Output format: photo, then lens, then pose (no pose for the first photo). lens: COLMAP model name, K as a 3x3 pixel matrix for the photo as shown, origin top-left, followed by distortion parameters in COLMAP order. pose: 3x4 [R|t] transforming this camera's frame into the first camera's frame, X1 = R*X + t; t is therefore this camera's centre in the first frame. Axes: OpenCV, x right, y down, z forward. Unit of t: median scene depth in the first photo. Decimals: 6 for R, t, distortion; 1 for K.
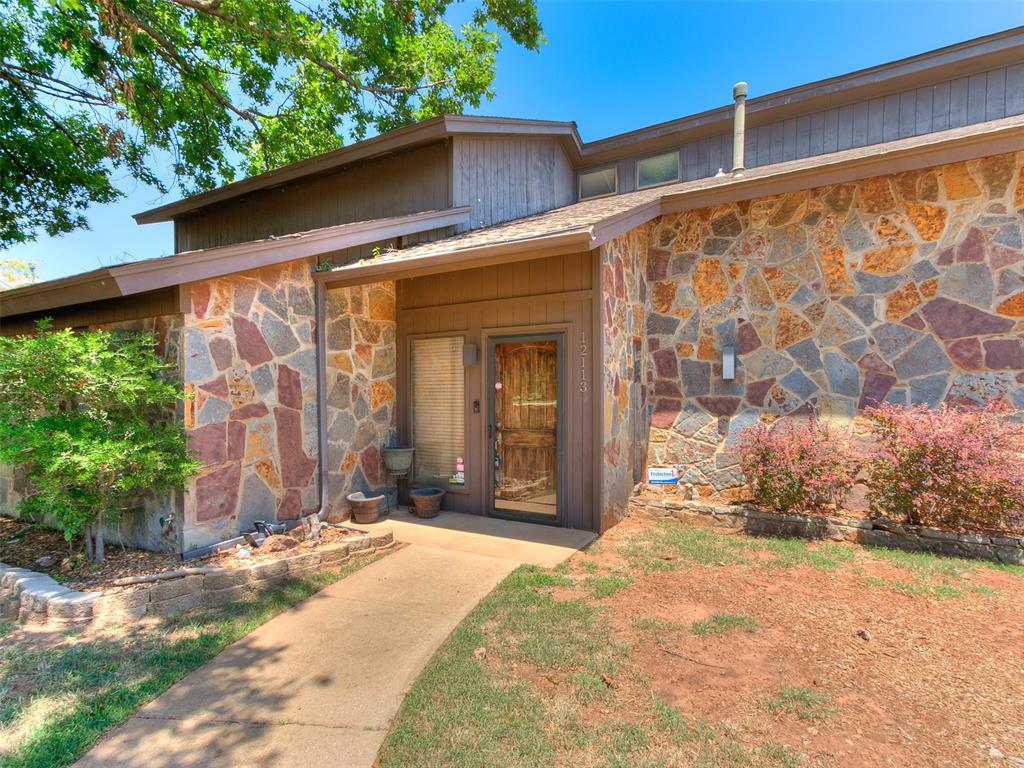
lens RADIAL K [[497.8, 0, 512.0], [0, 497.8, 384.0], [0, 0, 1]] dist [0.016988, 0.000381]
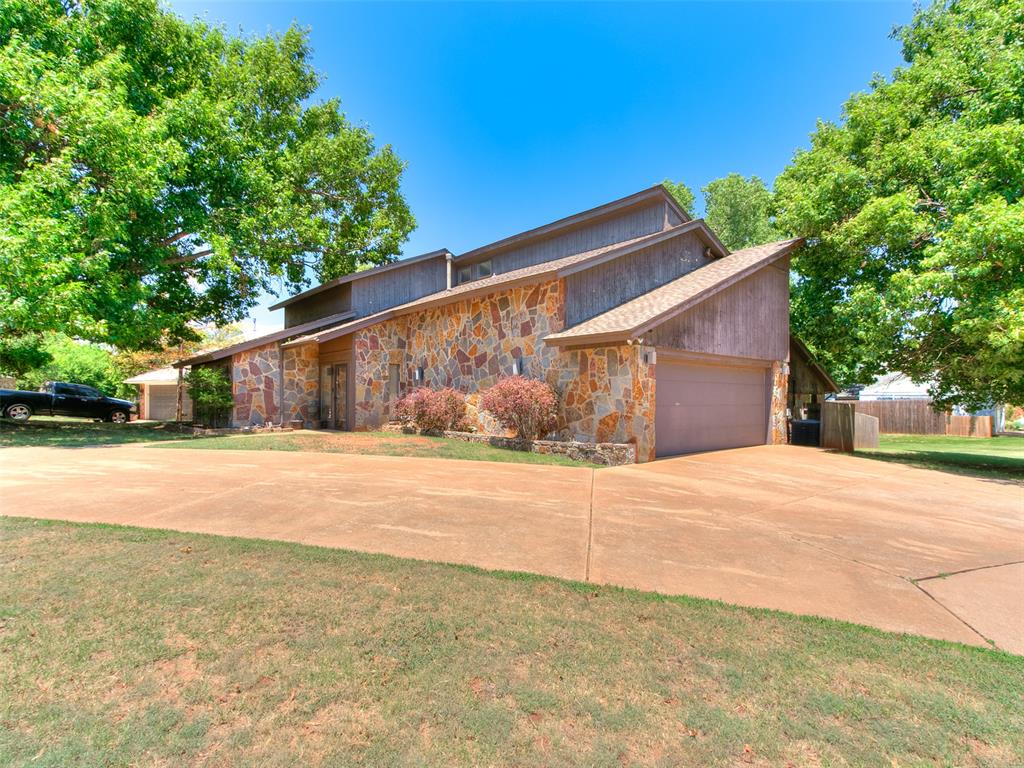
lens RADIAL K [[466.0, 0, 512.0], [0, 466.0, 384.0], [0, 0, 1]] dist [-0.001702, -0.000115]
pose [[0.953464, -0.004835, -0.301467, 1.660414], [0.001197, 0.999924, -0.012253, 0.044766], [0.301503, 0.011322, 0.953398, -1.167760]]
